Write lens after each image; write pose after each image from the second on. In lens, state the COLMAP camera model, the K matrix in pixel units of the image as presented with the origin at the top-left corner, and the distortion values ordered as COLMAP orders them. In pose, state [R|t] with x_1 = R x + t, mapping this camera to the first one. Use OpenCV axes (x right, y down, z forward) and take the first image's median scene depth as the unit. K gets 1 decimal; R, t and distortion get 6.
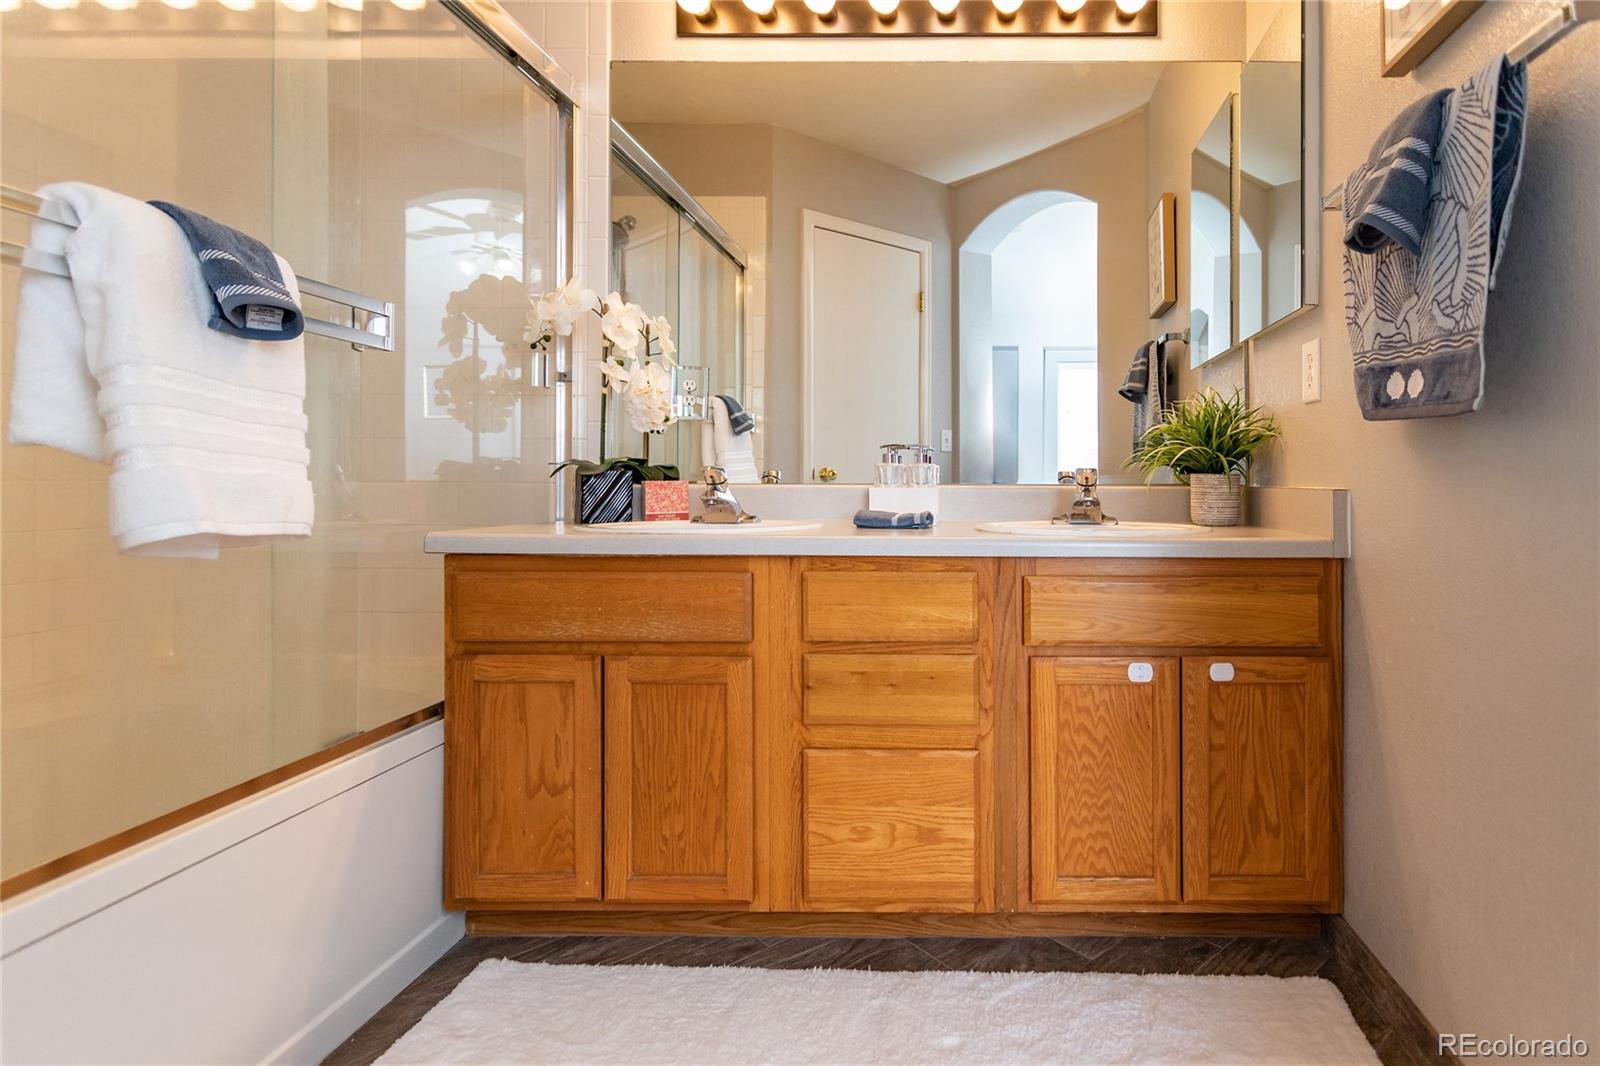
lens RADIAL K [[814.5, 0, 960.9], [0, 814.5, 476.1], [0, 0, 1]] dist [-0.001290, 0.000389]
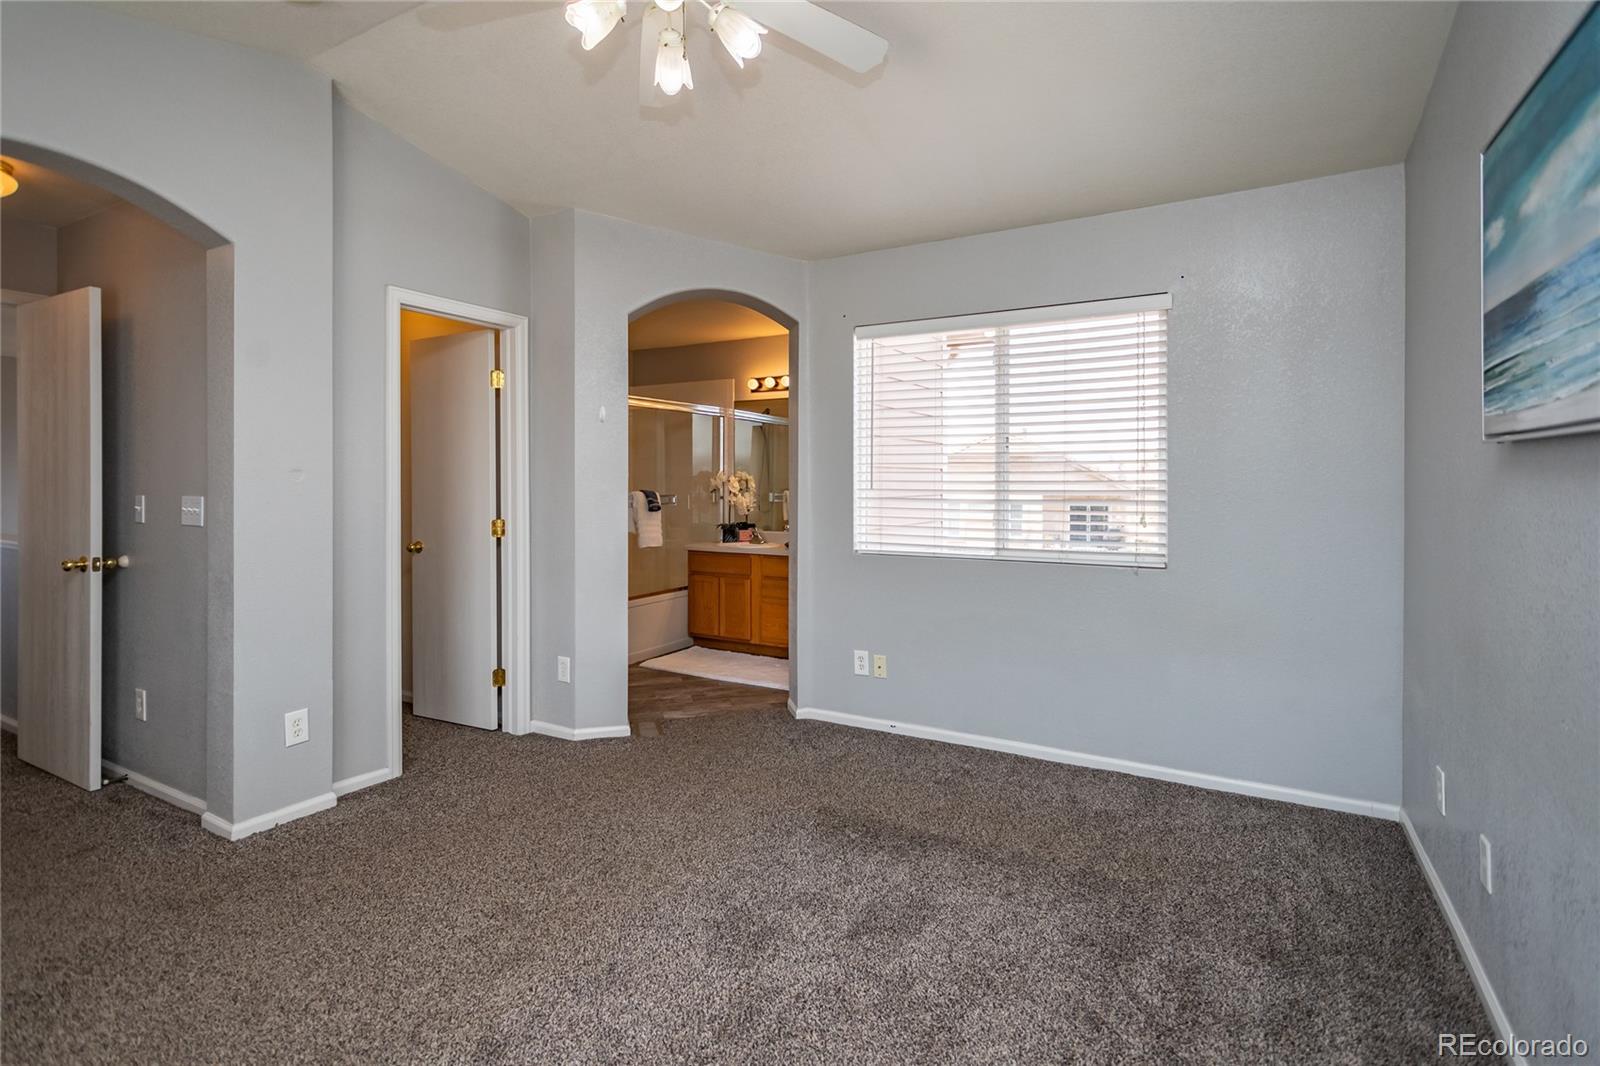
lens RADIAL K [[774.5, 0, 802.4], [0, 774.5, 489.8], [0, 0, 1]] dist [0.001065, 0.000170]
pose [[0.879476, 0.005794, -0.475907, 1.775474], [0.001293, 0.999893, 0.014563, -0.270387], [0.475941, -0.013423, 0.879375, -2.212693]]
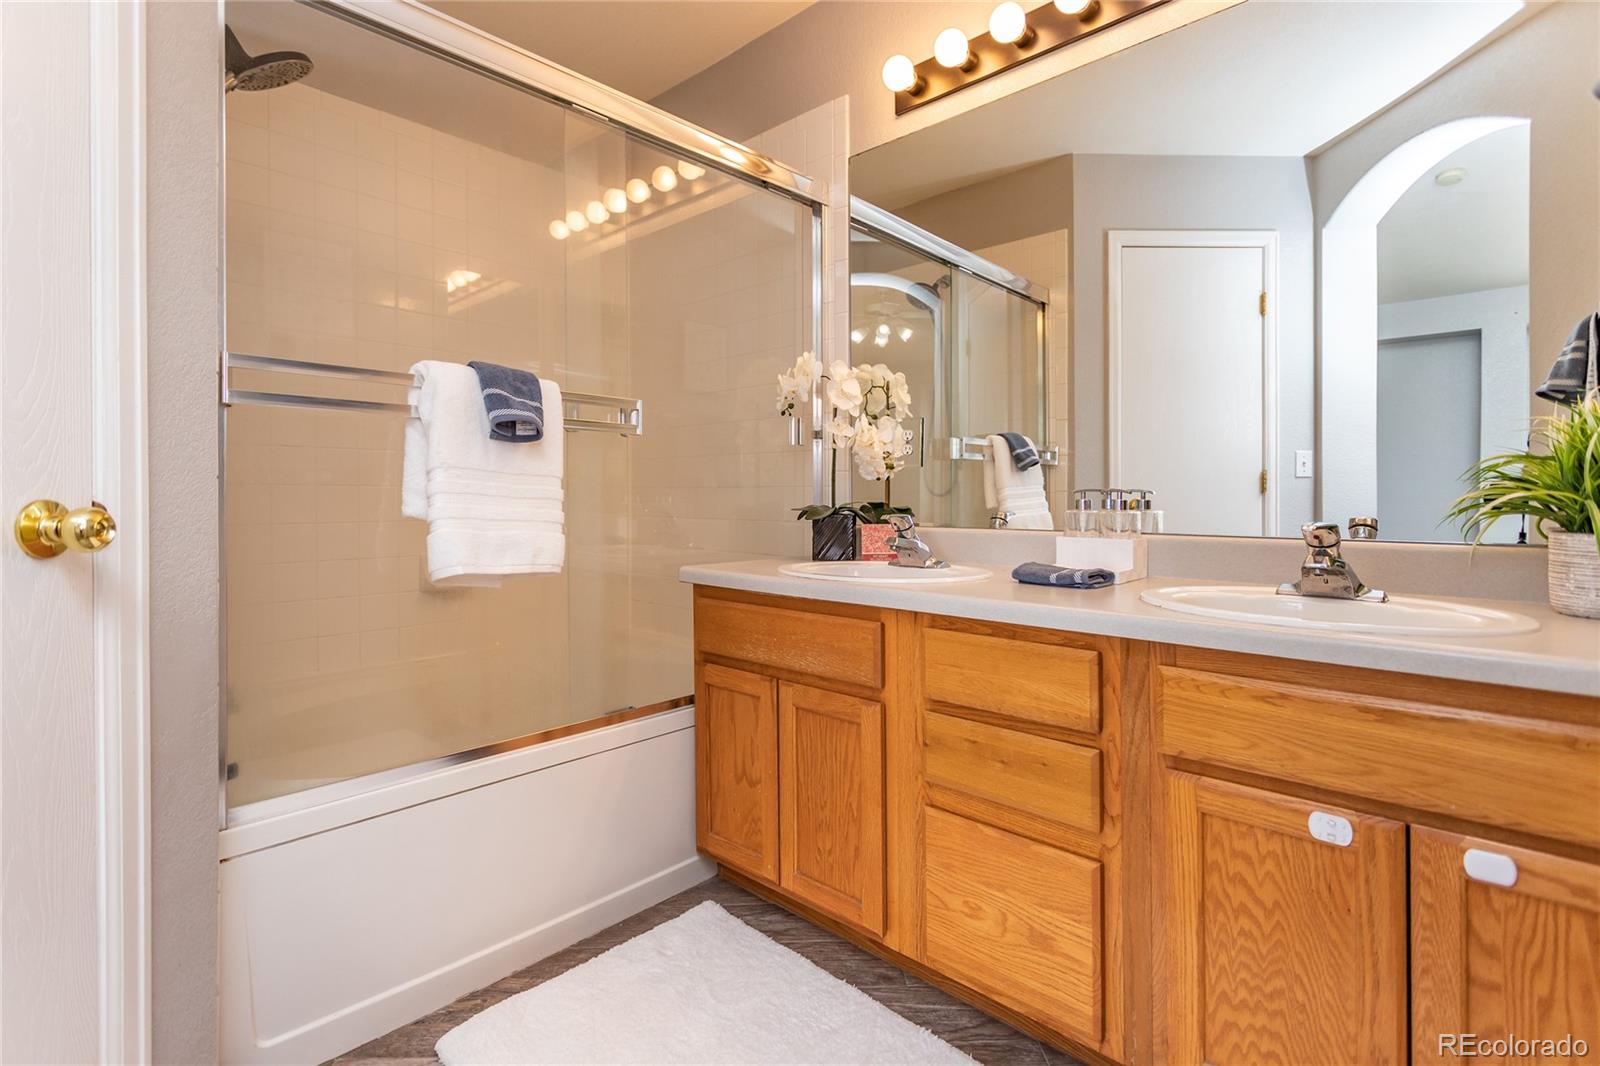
lens RADIAL K [[744.6, 0, 799.7], [0, 744.6, 501.7], [0, 0, 1]] dist [0.002017, 0.000483]
pose [[0.741609, 0.000692, -0.670832, 0.308181], [0.008675, 0.999906, 0.010622, -0.048264], [0.670777, -0.013697, 0.741533, 0.225201]]
